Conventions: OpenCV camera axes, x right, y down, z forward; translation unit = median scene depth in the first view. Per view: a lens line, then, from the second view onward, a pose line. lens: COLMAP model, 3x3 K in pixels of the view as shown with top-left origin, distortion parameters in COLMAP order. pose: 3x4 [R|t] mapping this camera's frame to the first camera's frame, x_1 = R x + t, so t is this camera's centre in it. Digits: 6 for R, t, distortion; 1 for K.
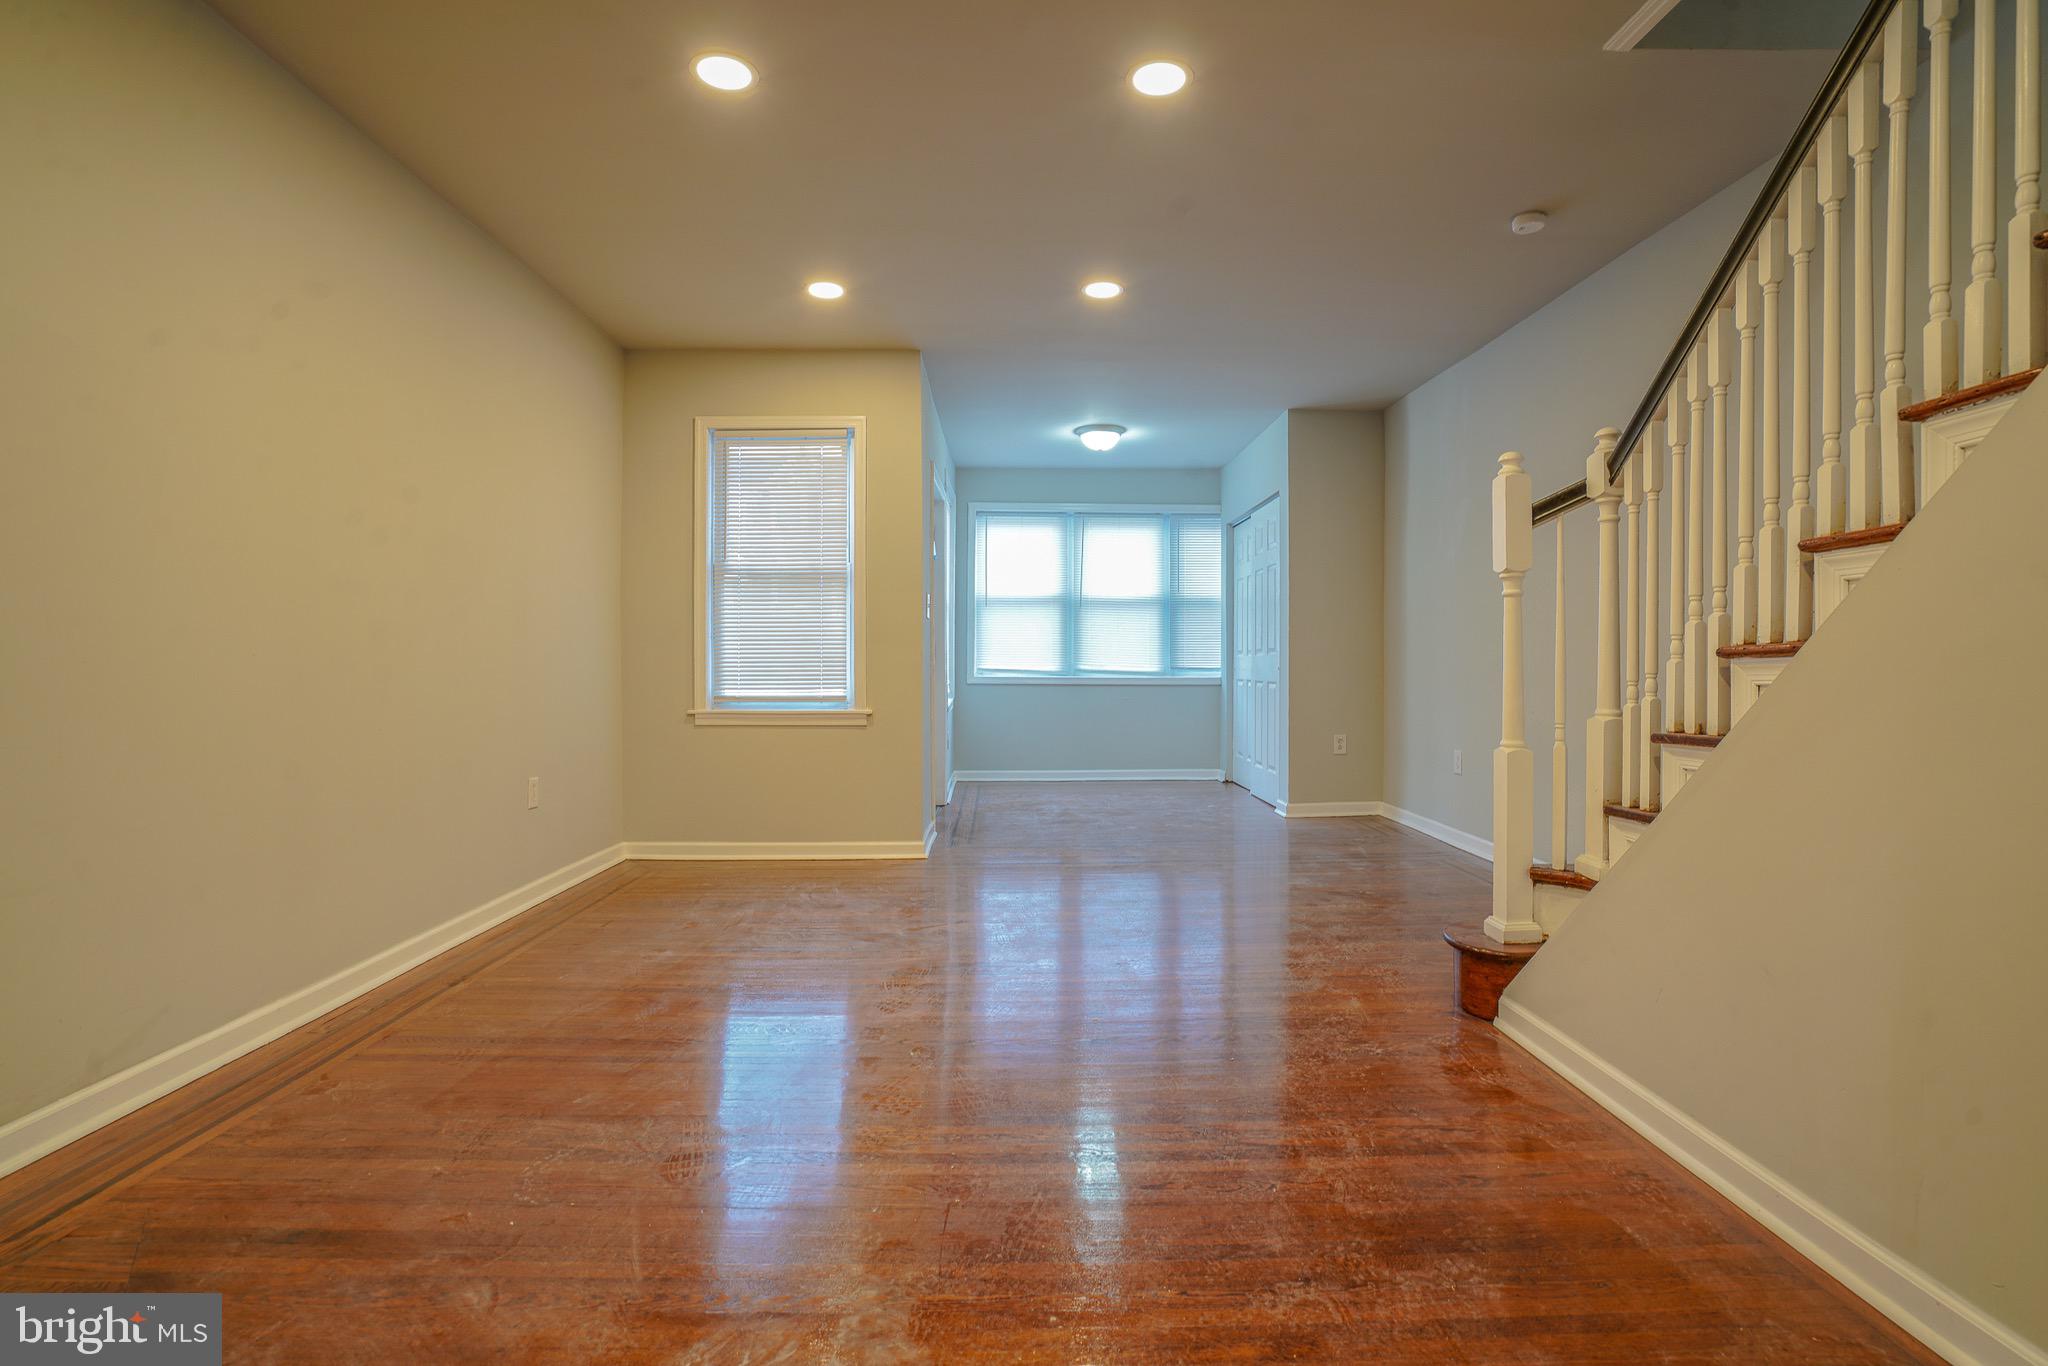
lens RADIAL K [[941.9, 0, 1025.9], [0, 941.9, 661.4], [0, 0, 1]] dist [-0.057355, 0.024540]
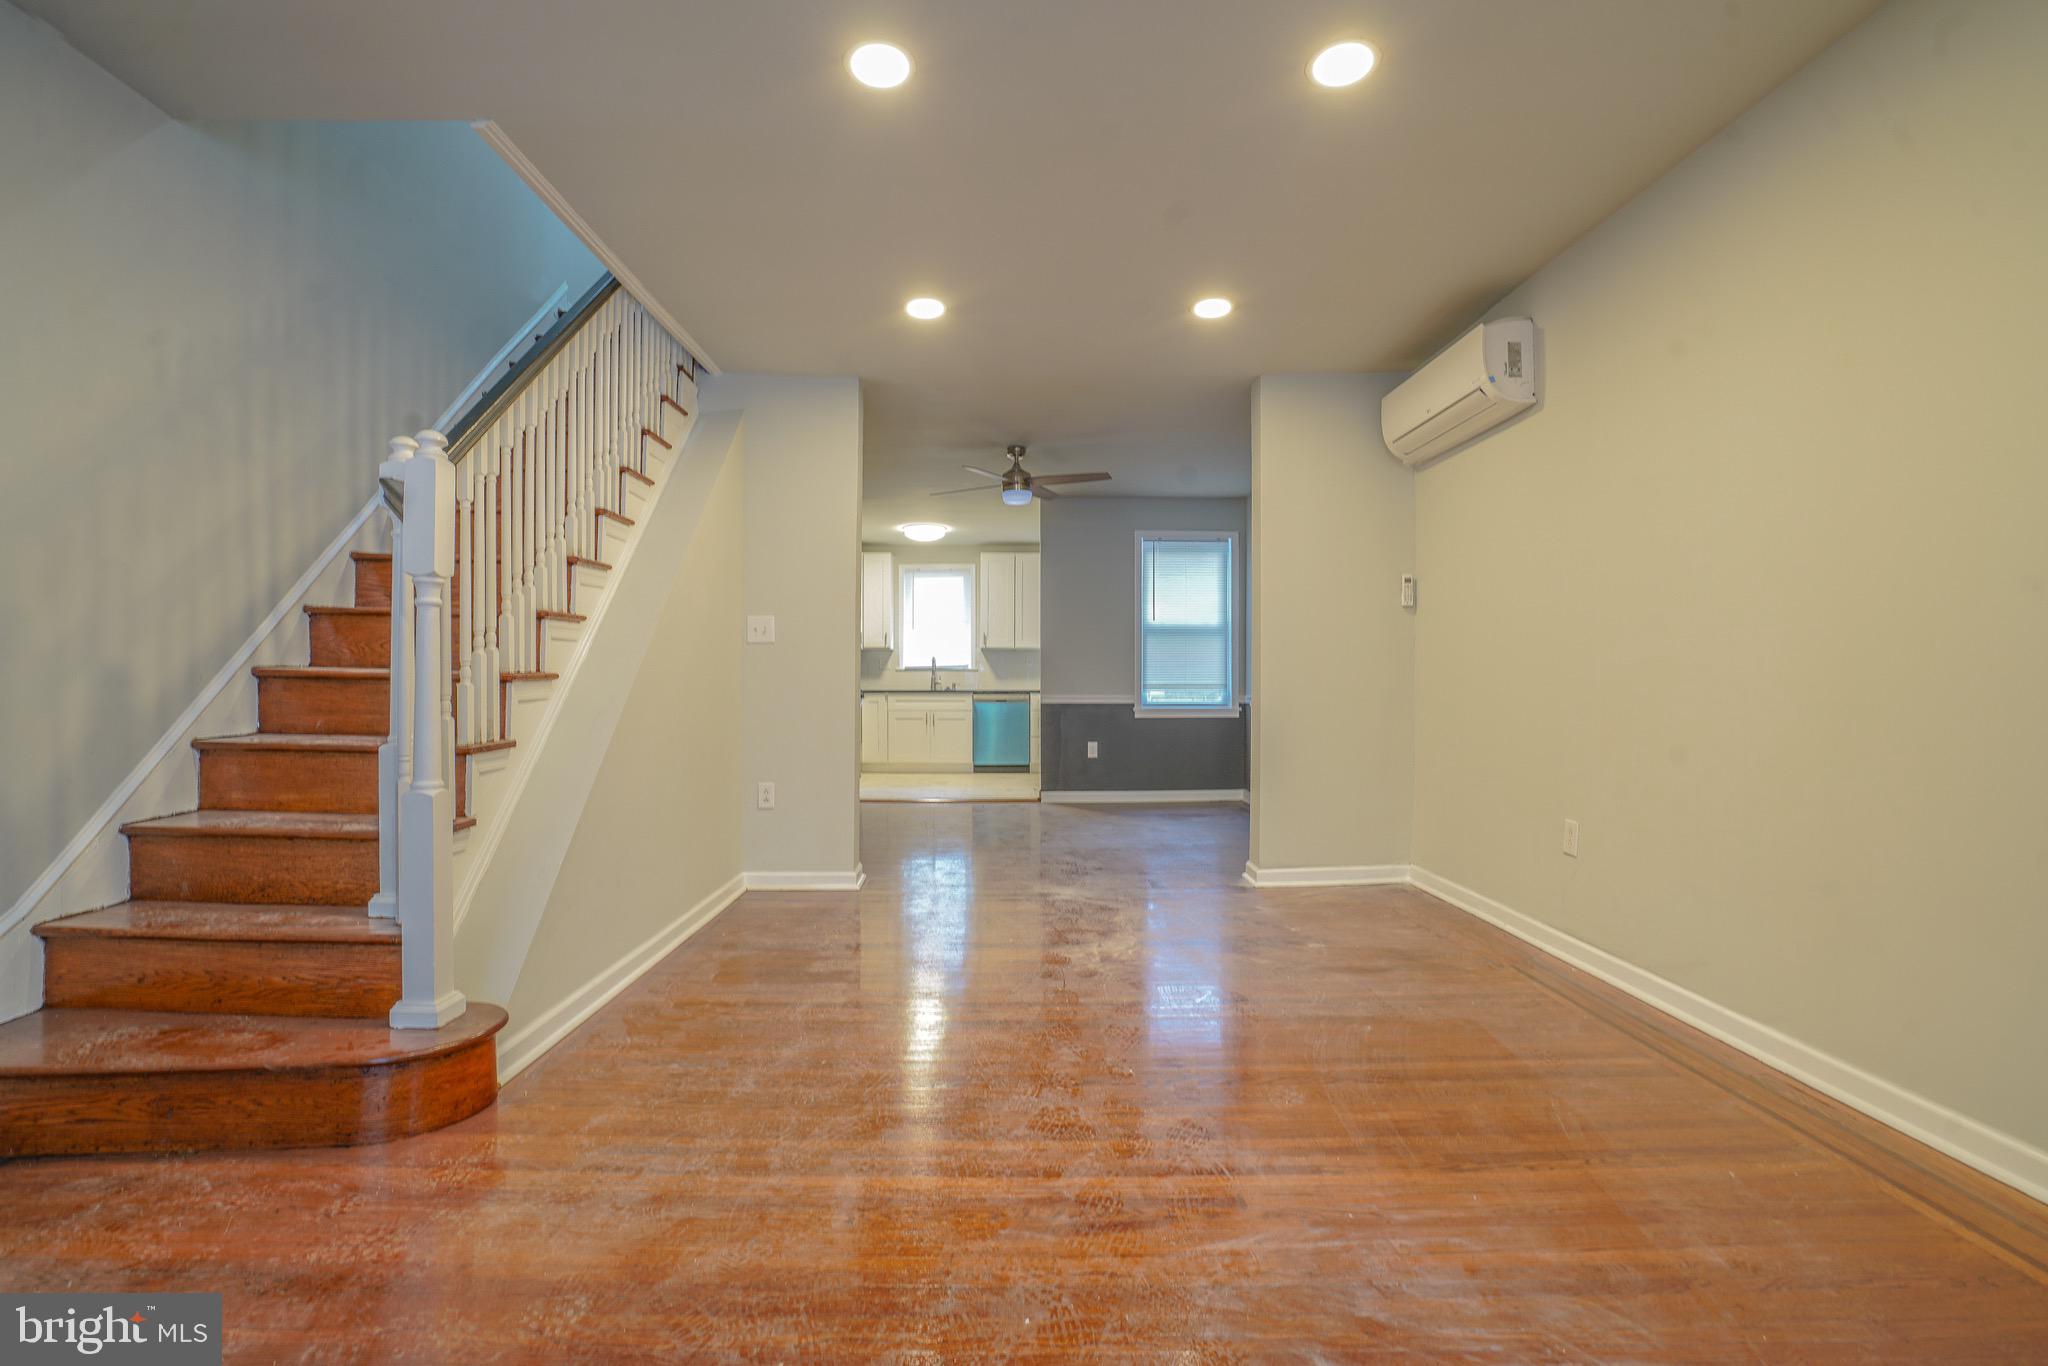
lens RADIAL K [[952.8, 0, 1013.0], [0, 952.8, 684.7], [0, 0, 1]] dist [-0.063396, 0.025900]
pose [[-0.999755, -0.001606, 0.022081, -0.008151], [-0.001604, 0.999999, 0.000082, -0.000523], [-0.022081, 0.000047, -0.999756, 1.008079]]
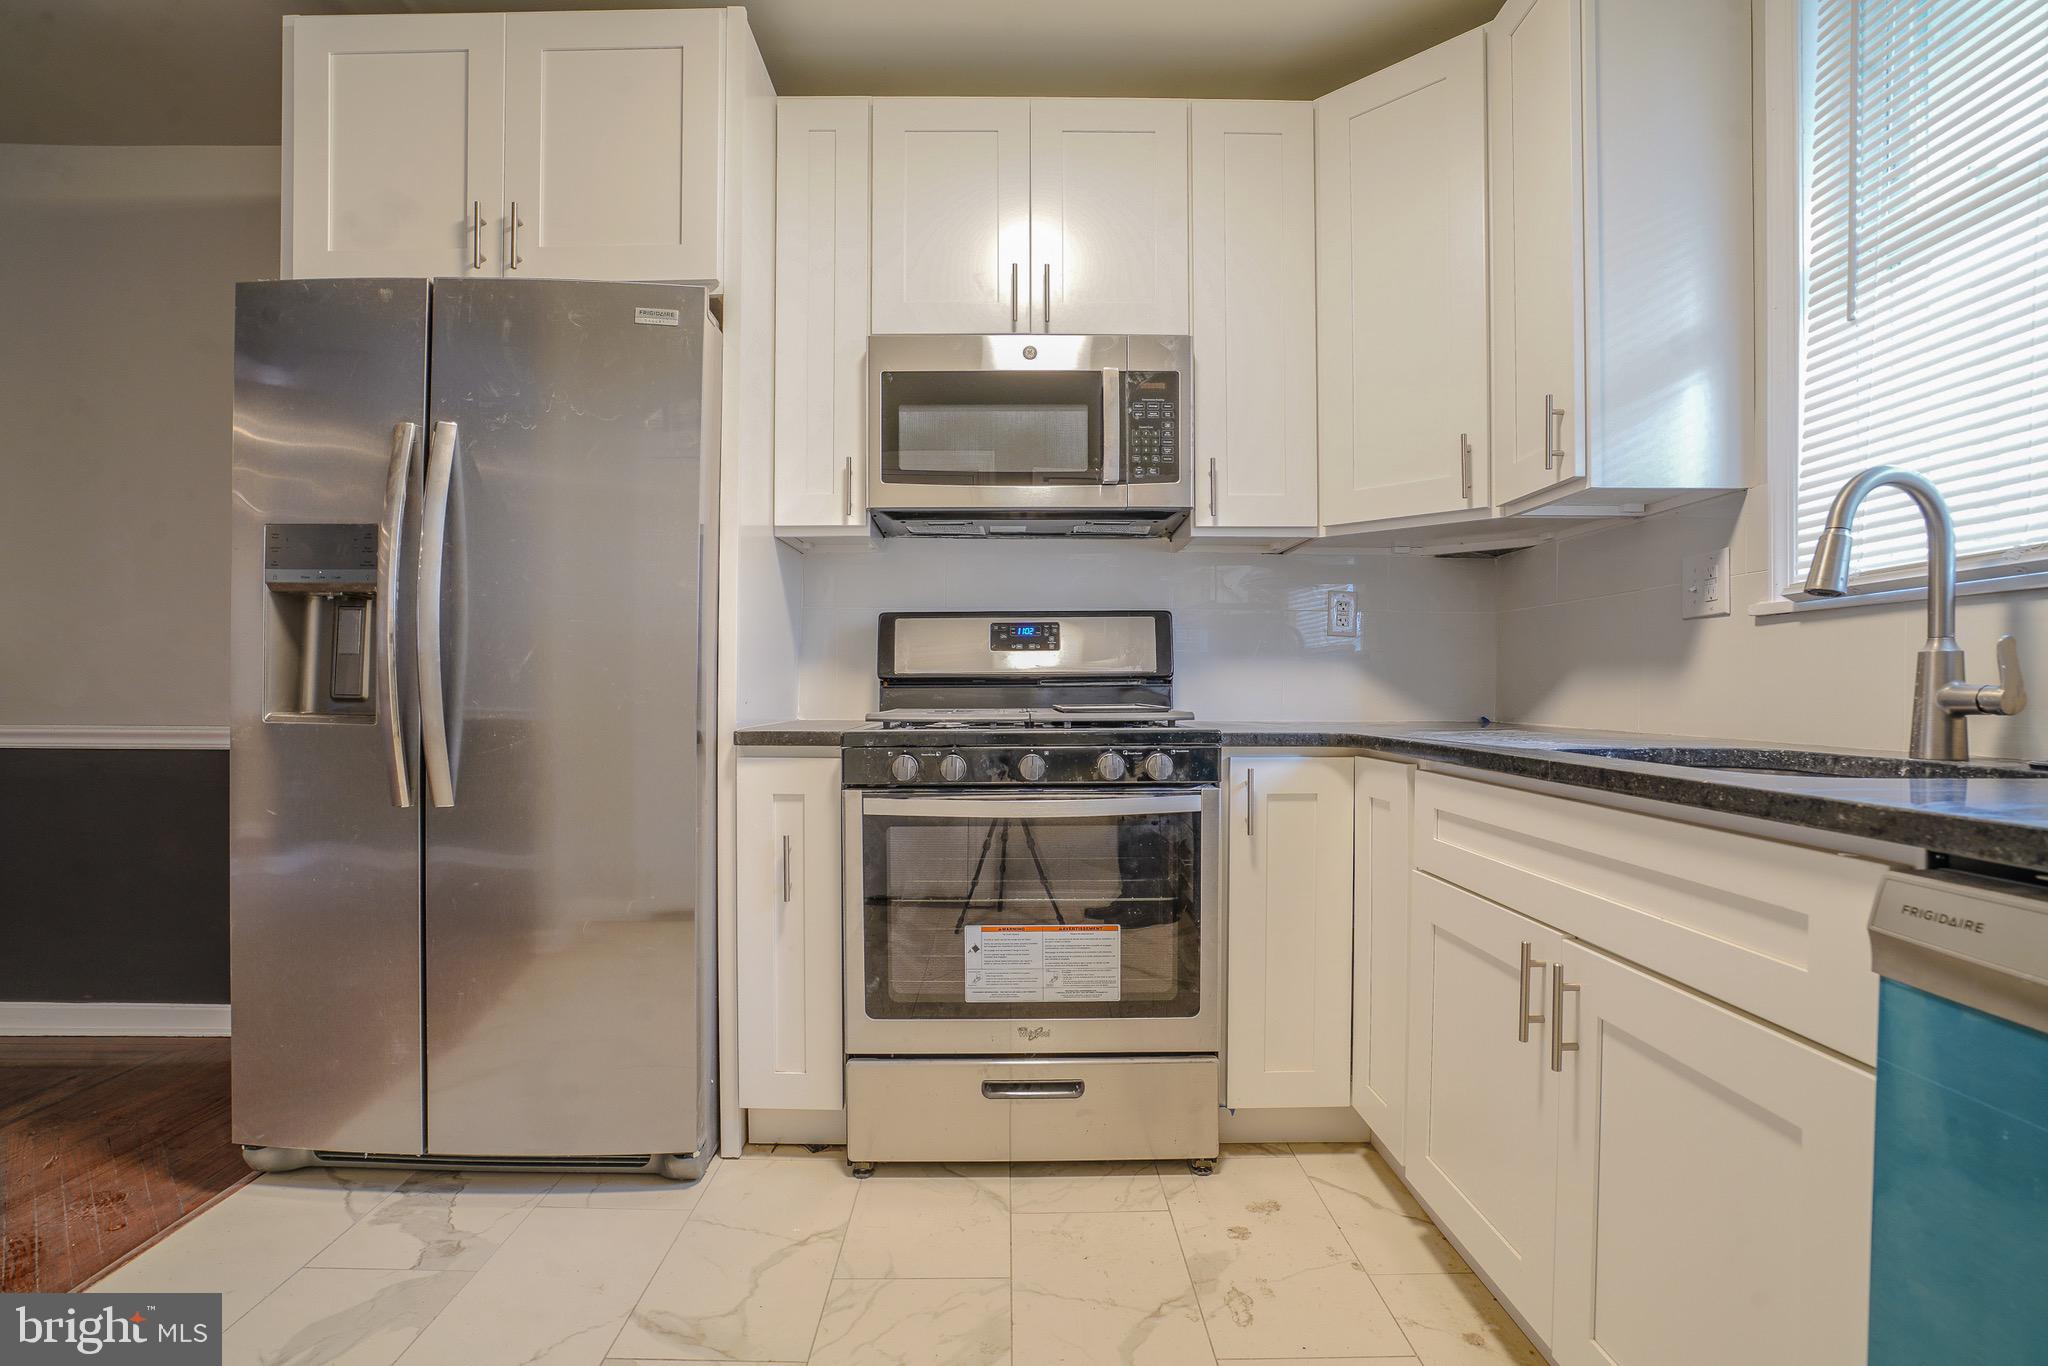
lens RADIAL K [[943.9, 0, 1022.8], [0, 943.9, 699.4], [0, 0, 1]] dist [-0.063003, 0.025230]
pose [[0.022040, -0.013926, 0.999660, -0.027482], [-0.004186, 0.999893, 0.014021, -0.007351], [-0.999748, -0.004493, 0.021979, -0.954722]]
